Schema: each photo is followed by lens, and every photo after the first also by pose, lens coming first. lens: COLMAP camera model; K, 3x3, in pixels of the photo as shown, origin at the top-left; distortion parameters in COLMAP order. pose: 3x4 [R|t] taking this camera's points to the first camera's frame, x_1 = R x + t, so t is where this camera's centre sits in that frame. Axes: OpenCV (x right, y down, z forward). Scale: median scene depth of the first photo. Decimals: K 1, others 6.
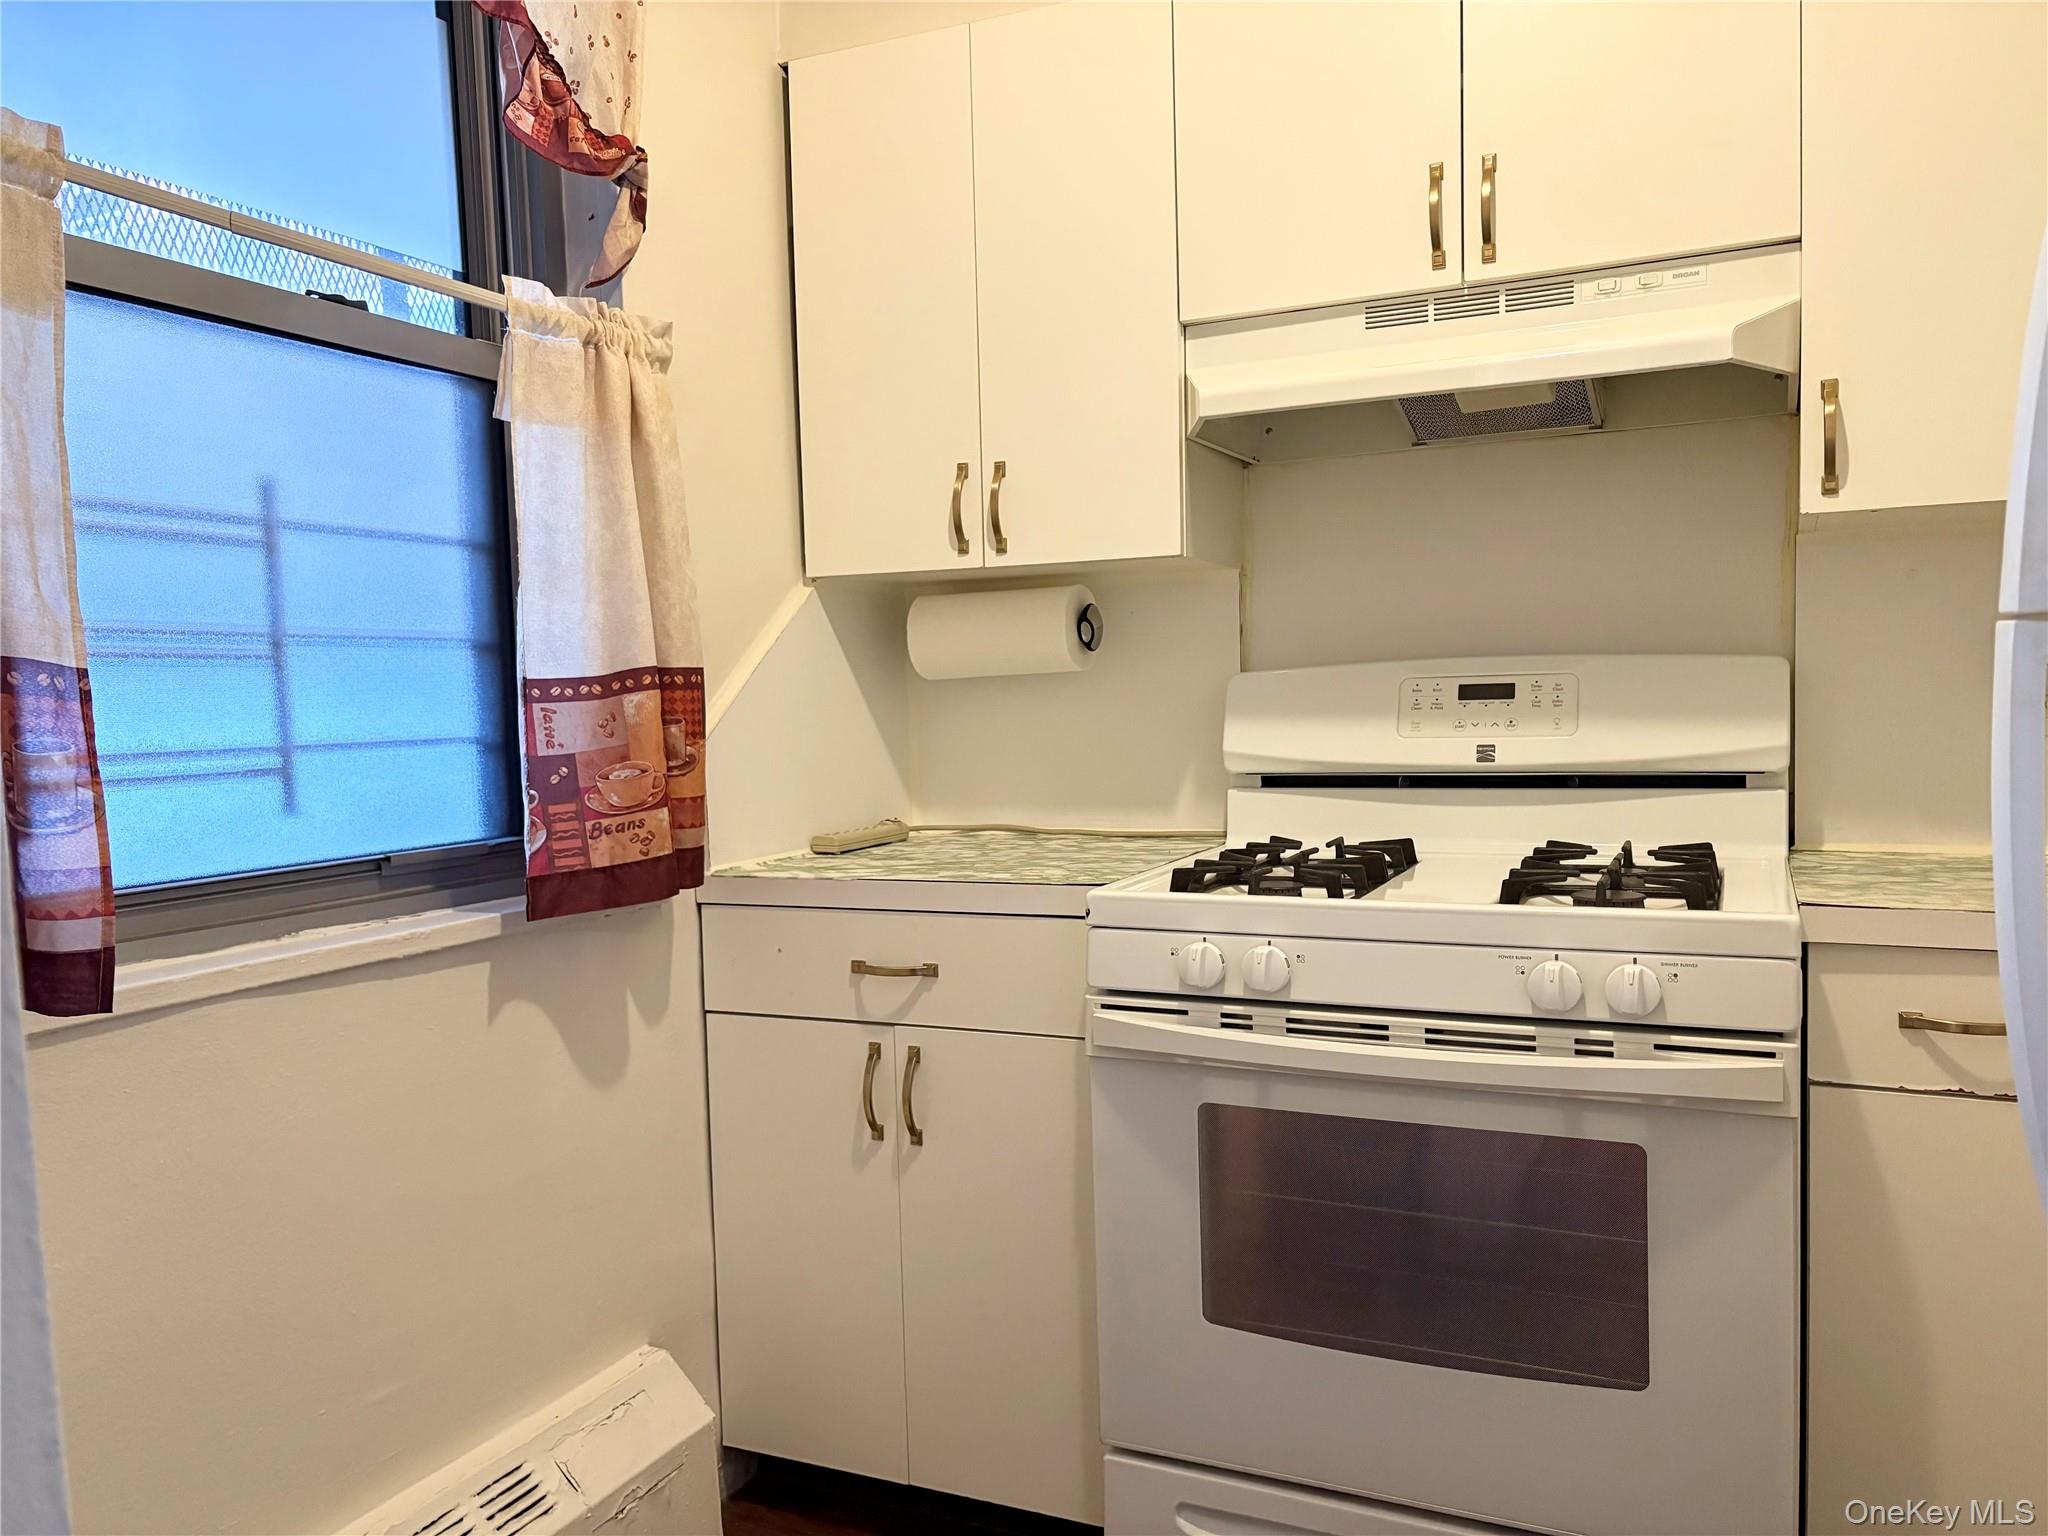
lens RADIAL K [[1543.0, 0, 1024.6], [0, 1543.0, 788.6], [0, 0, 1]] dist [0.046769, -0.048827]
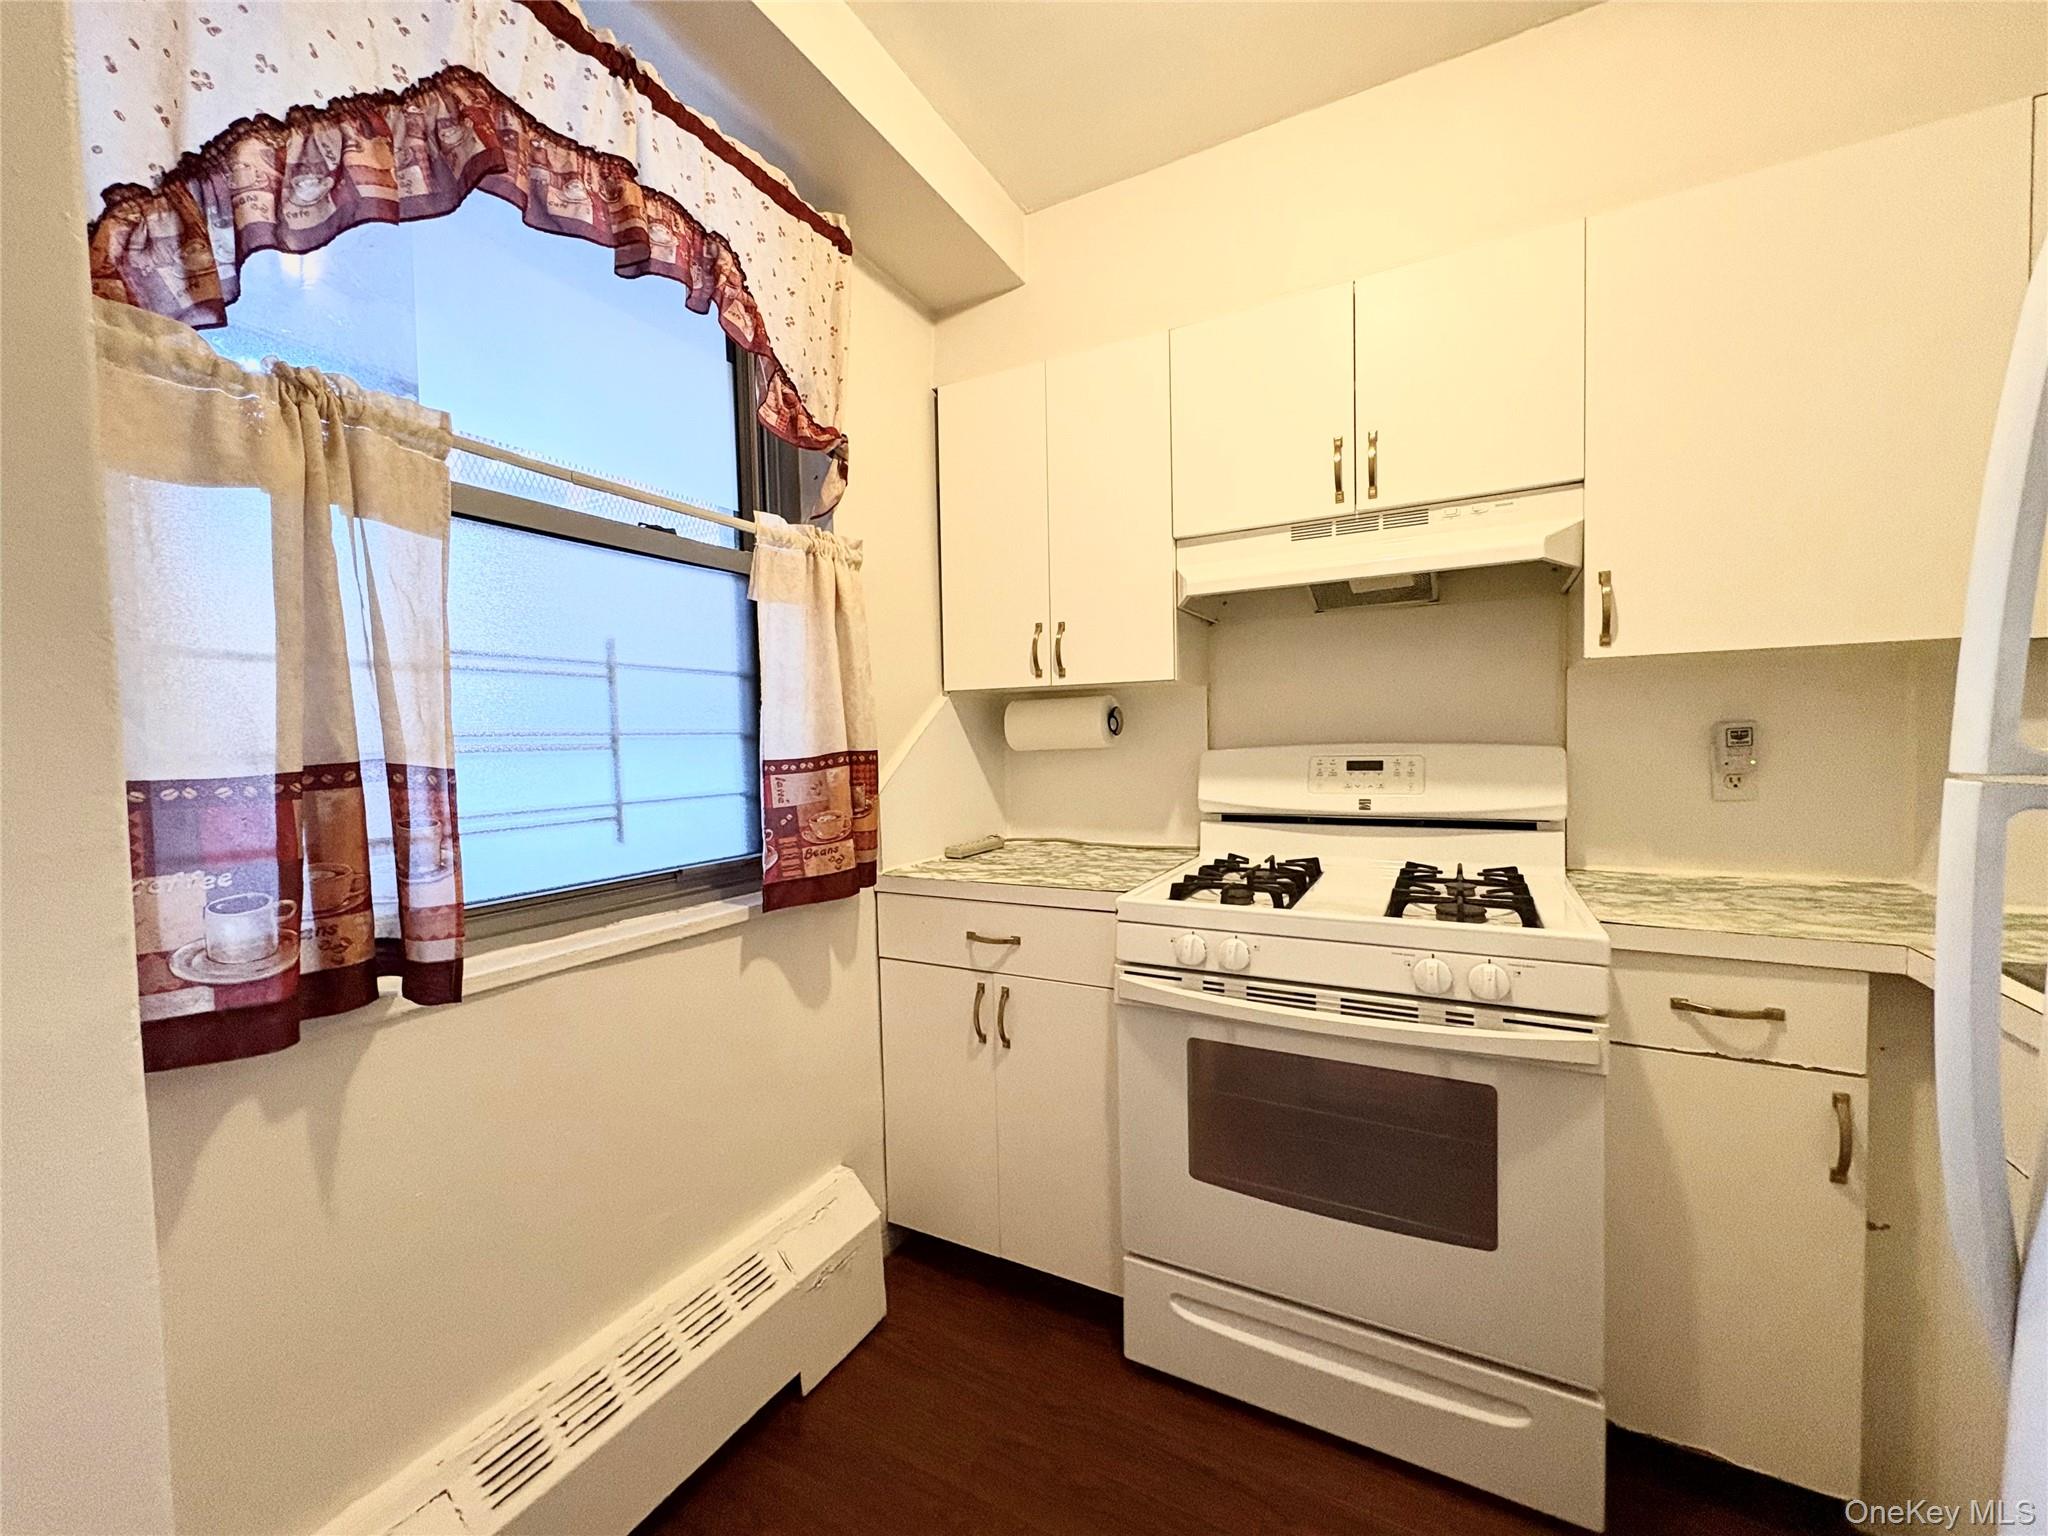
lens RADIAL K [[815.5, 0, 1024.9], [0, 815.5, 771.3], [0, 0, 1]] dist [0.004371, 0.000242]
pose [[0.998309, 0.007913, -0.057583, -0.004651], [-0.009092, 0.999754, -0.020242, -0.042466], [0.057408, 0.020731, 0.998136, 0.162907]]
